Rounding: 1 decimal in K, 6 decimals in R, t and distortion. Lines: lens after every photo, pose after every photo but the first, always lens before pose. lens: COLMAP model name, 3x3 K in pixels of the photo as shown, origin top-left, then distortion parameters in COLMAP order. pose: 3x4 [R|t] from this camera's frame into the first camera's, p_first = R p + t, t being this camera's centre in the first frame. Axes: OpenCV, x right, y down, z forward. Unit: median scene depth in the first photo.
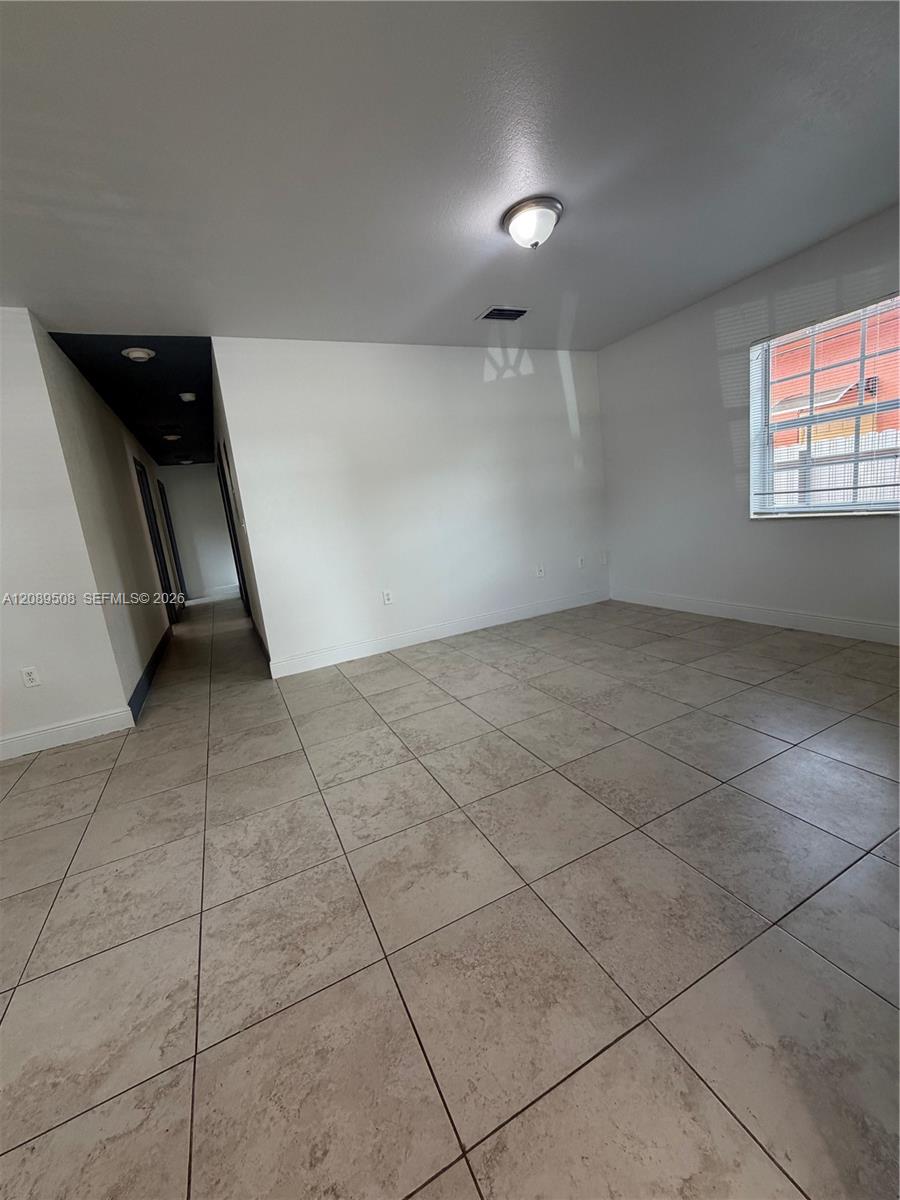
lens RADIAL K [[479.7, 0, 449.1], [0, 479.7, 595.0], [0, 0, 1]] dist [-0.000072, 0.000223]
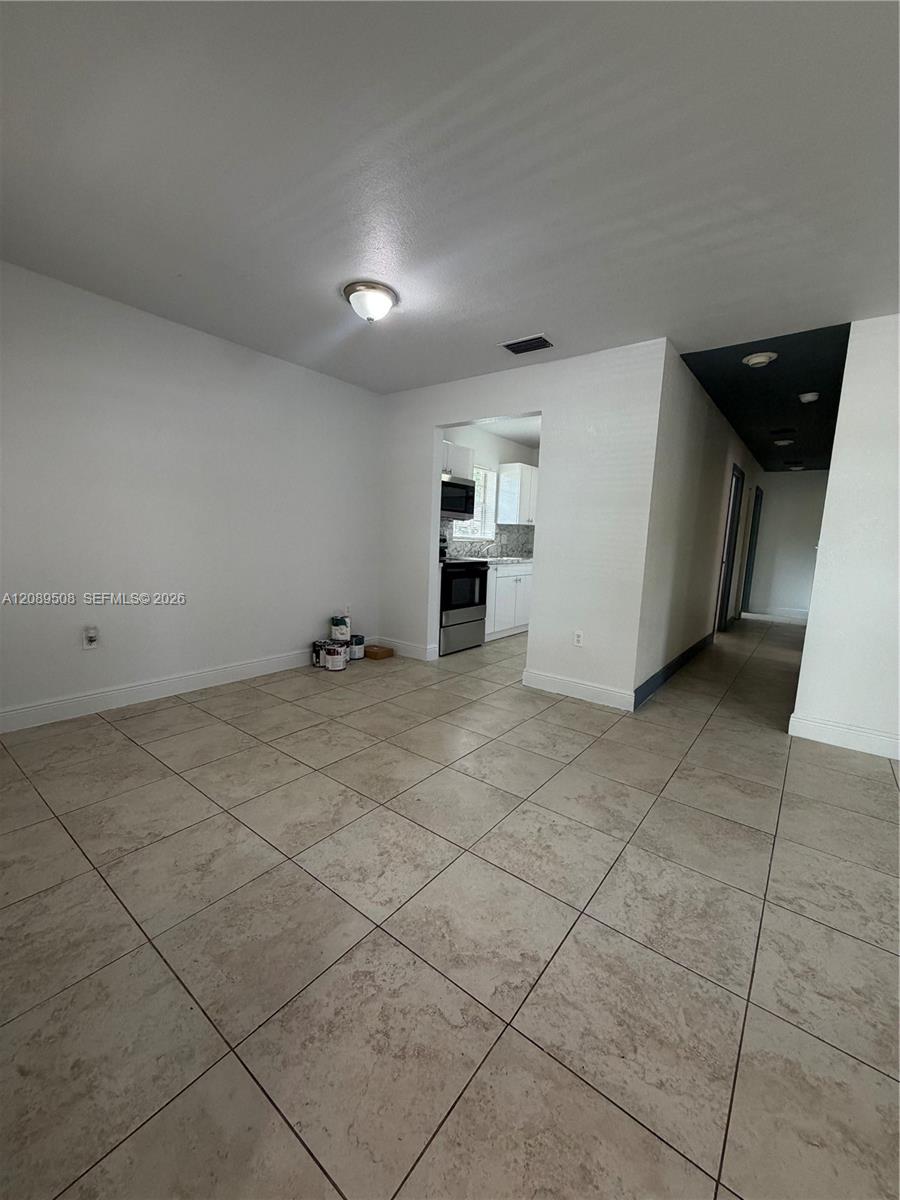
lens RADIAL K [[479.7, 0, 449.4], [0, 479.7, 593.9], [0, 0, 1]] dist [-0.000072, 0.000223]
pose [[0.436526, 0.241848, -0.866576, 0.044769], [-0.250189, 0.957833, 0.141286, -0.034732], [0.864205, 0.155133, 0.478627, 0.083732]]
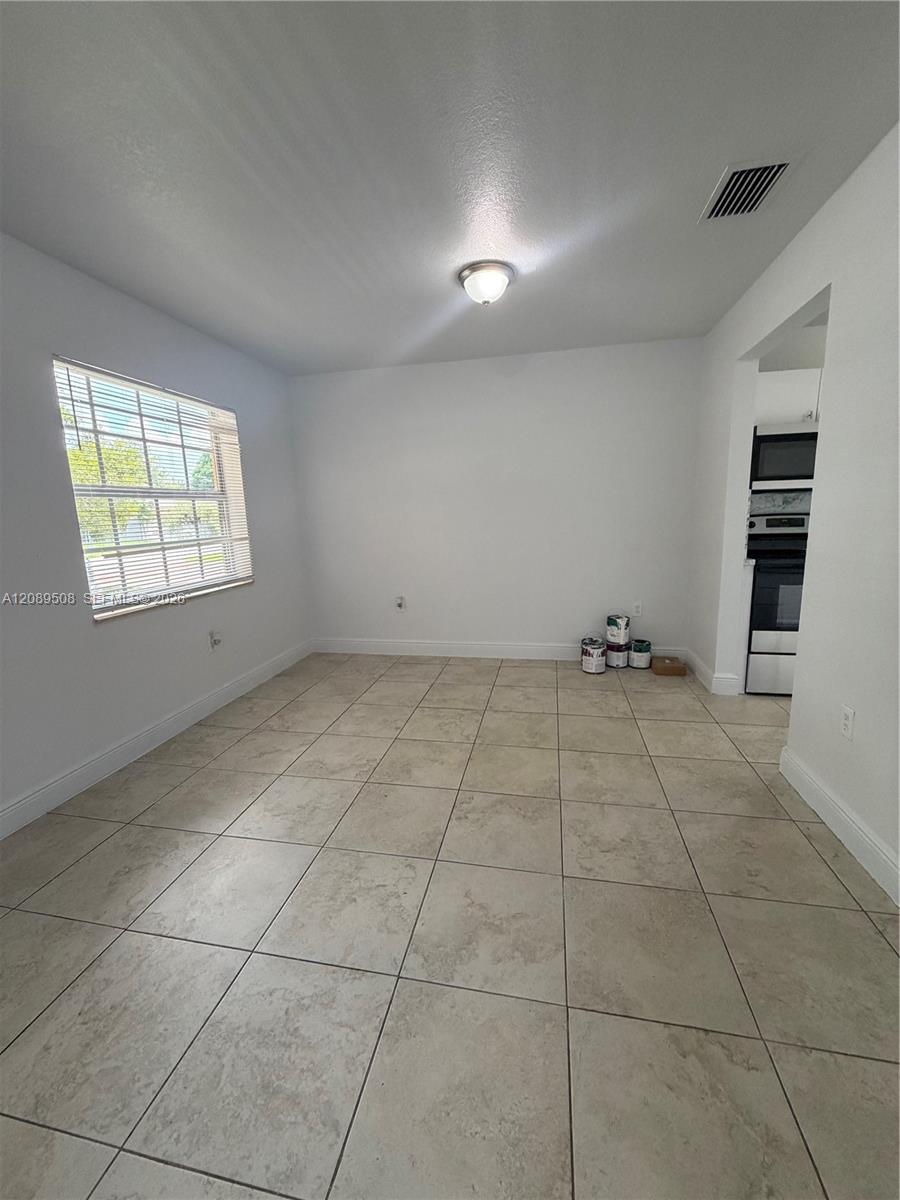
lens RADIAL K [[479.7, 0, 449.7], [0, 479.7, 606.0], [0, 0, 1]] dist [-0.000072, 0.000223]
pose [[-0.604629, 0.283123, -0.744490, -0.126156], [-0.041708, 0.922157, 0.384560, -0.188718], [0.795415, 0.263567, -0.545755, 0.876313]]
